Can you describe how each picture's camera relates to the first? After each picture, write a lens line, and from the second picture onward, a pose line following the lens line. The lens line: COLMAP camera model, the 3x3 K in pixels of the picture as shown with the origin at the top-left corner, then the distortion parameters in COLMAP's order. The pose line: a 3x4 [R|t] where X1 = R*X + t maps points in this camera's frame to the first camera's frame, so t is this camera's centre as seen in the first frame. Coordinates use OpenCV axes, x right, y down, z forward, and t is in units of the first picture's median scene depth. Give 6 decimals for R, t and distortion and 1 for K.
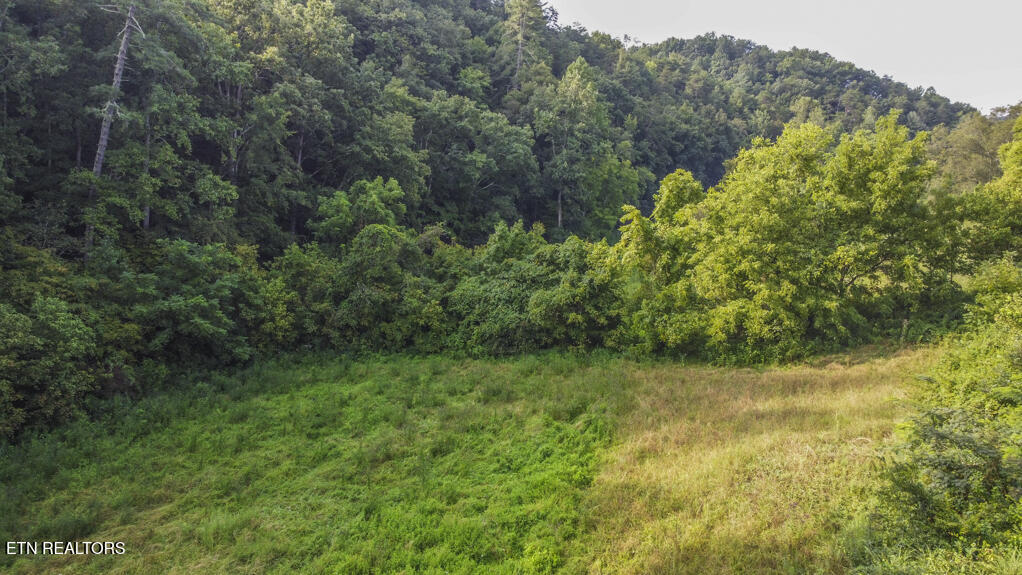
lens RADIAL K [[775.1, 0, 507.3], [0, 775.1, 287.0], [0, 0, 1]] dist [-0.000539, 0.003152]
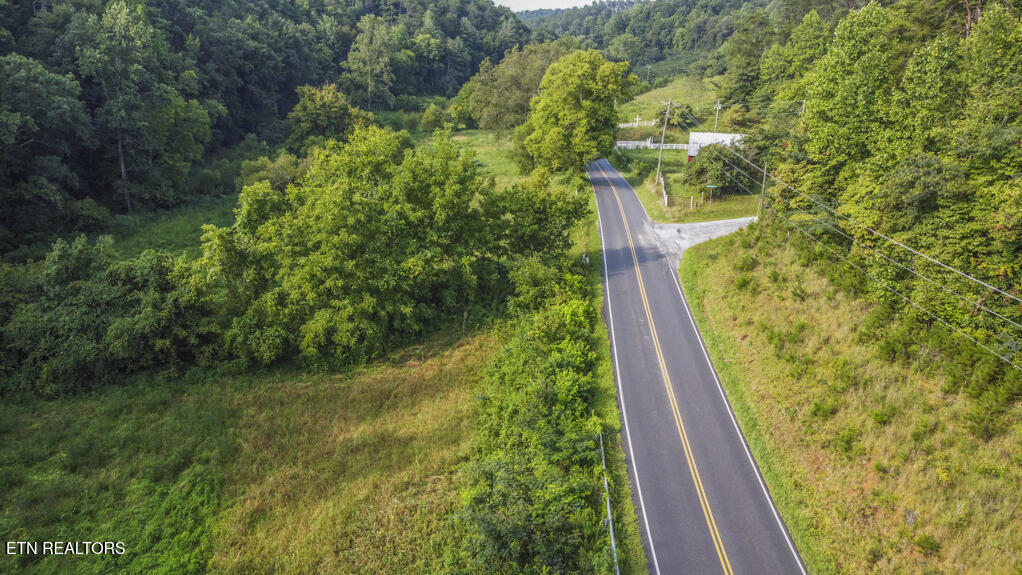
lens RADIAL K [[775.1, 0, 505.7], [0, 775.1, 285.7], [0, 0, 1]] dist [-0.000539, 0.003152]
pose [[0.865367, -0.117993, 0.487050, -0.004628], [0.041292, 0.985370, 0.165350, -0.169984], [-0.499435, -0.122977, 0.857579, -0.037272]]
